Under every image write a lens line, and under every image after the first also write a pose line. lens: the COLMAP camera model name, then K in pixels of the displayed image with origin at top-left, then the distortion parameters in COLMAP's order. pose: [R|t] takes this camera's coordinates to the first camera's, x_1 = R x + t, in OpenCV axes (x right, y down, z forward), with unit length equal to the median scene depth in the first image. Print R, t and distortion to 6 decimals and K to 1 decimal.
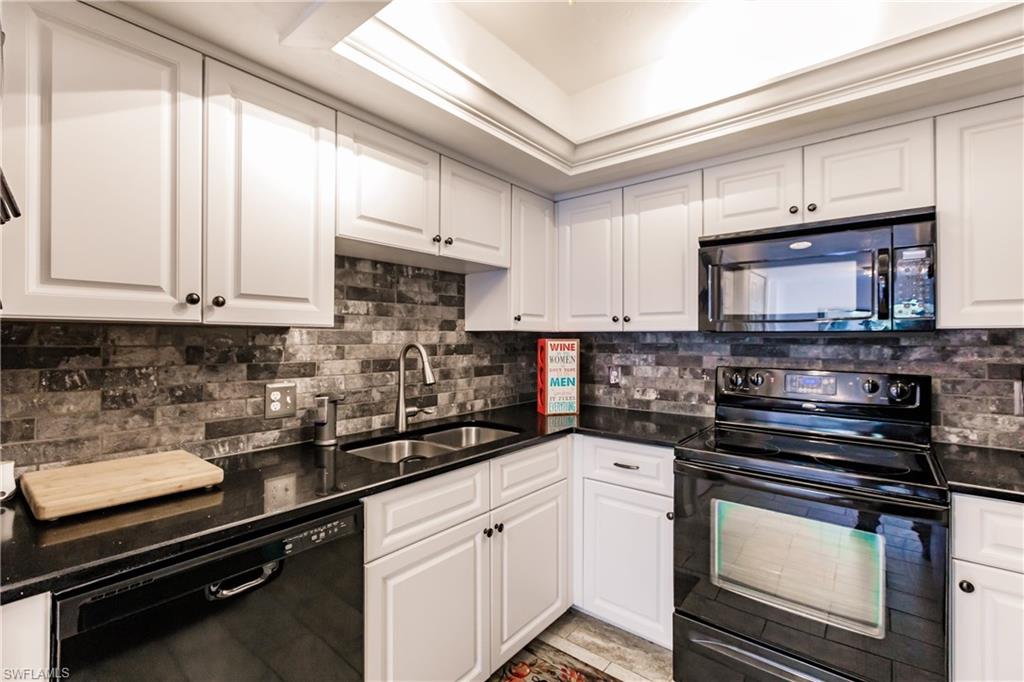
lens RADIAL K [[452.8, 0, 513.6], [0, 452.8, 342.5], [0, 0, 1]] dist [0.005946, -0.001286]
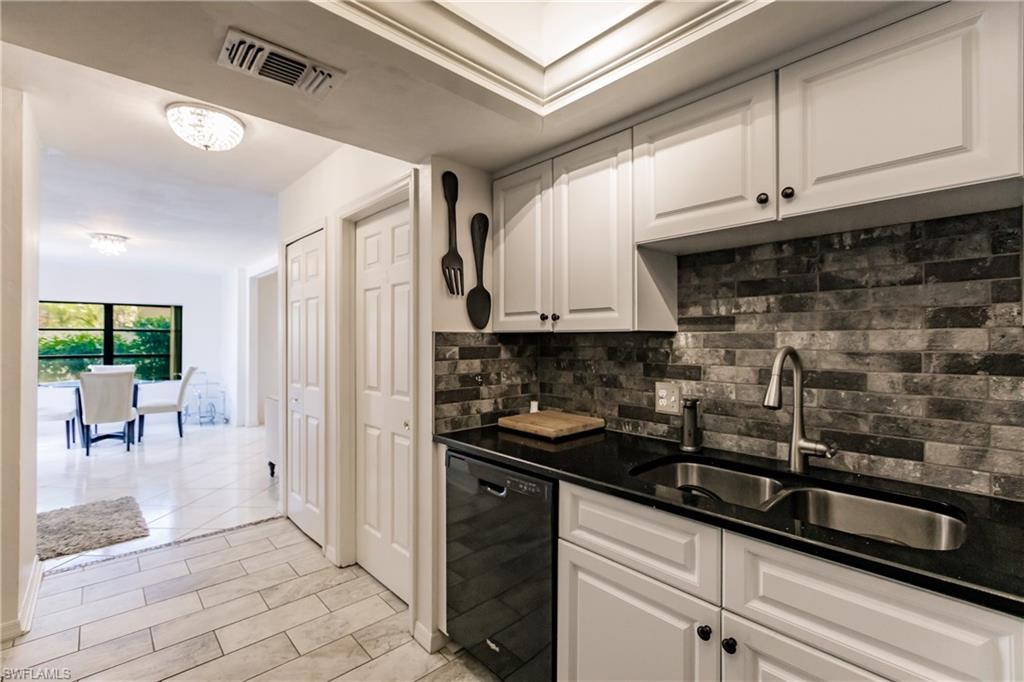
lens RADIAL K [[452.8, 0, 511.2], [0, 452.8, 341.3], [0, 0, 1]] dist [0.005946, -0.001286]
pose [[-0.133799, 0.000158, -0.991008, 0.577650], [-0.009540, 0.999953, 0.001448, -0.007376], [0.990963, 0.009648, -0.133791, 0.716644]]
